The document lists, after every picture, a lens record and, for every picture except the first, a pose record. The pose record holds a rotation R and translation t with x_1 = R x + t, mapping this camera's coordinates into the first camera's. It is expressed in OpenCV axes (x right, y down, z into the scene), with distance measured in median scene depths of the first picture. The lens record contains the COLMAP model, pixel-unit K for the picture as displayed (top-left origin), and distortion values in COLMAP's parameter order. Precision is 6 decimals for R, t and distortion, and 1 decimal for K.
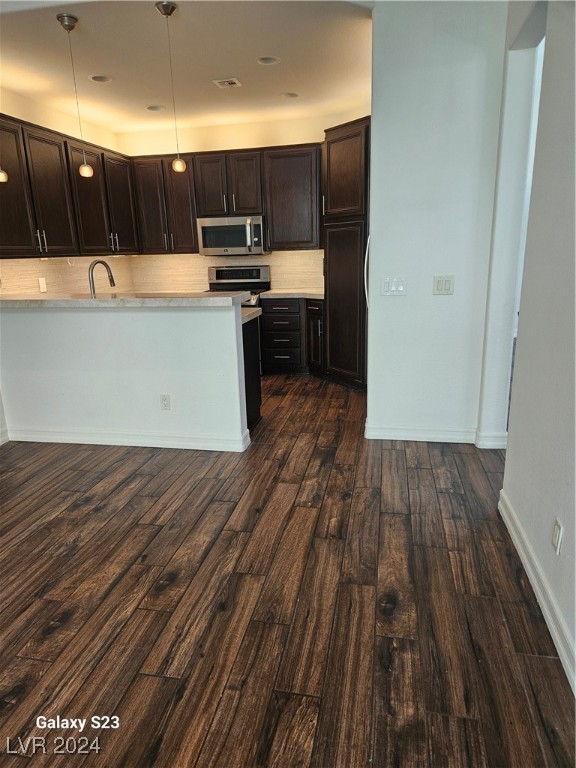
lens RADIAL K [[537.2, 0, 289.3], [0, 537.2, 367.7], [0, 0, 1]] dist [0.058258, -0.002505]
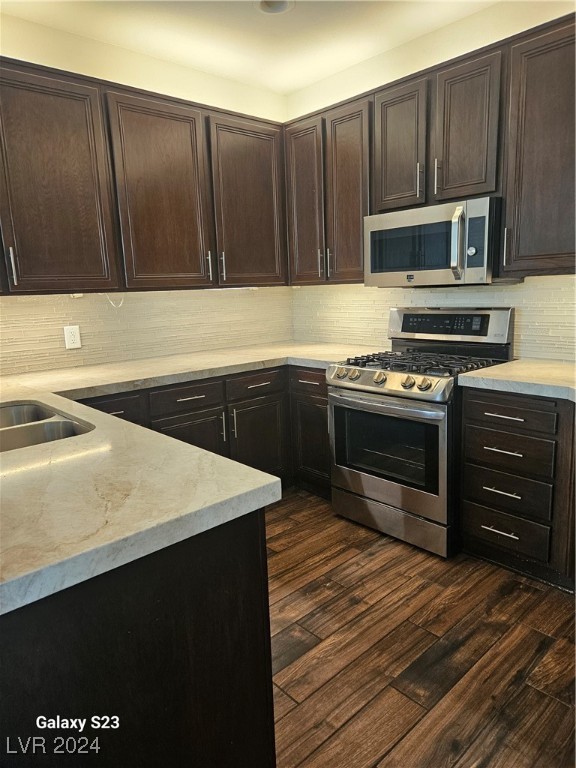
lens RADIAL K [[537.2, 0, 289.3], [0, 537.2, 367.7], [0, 0, 1]] dist [0.058258, -0.002505]
pose [[0.810999, 0.092267, -0.577726, 0.082741], [-0.114568, 0.993413, -0.002173, -0.122482], [0.573720, 0.067951, 0.816228, 0.546221]]
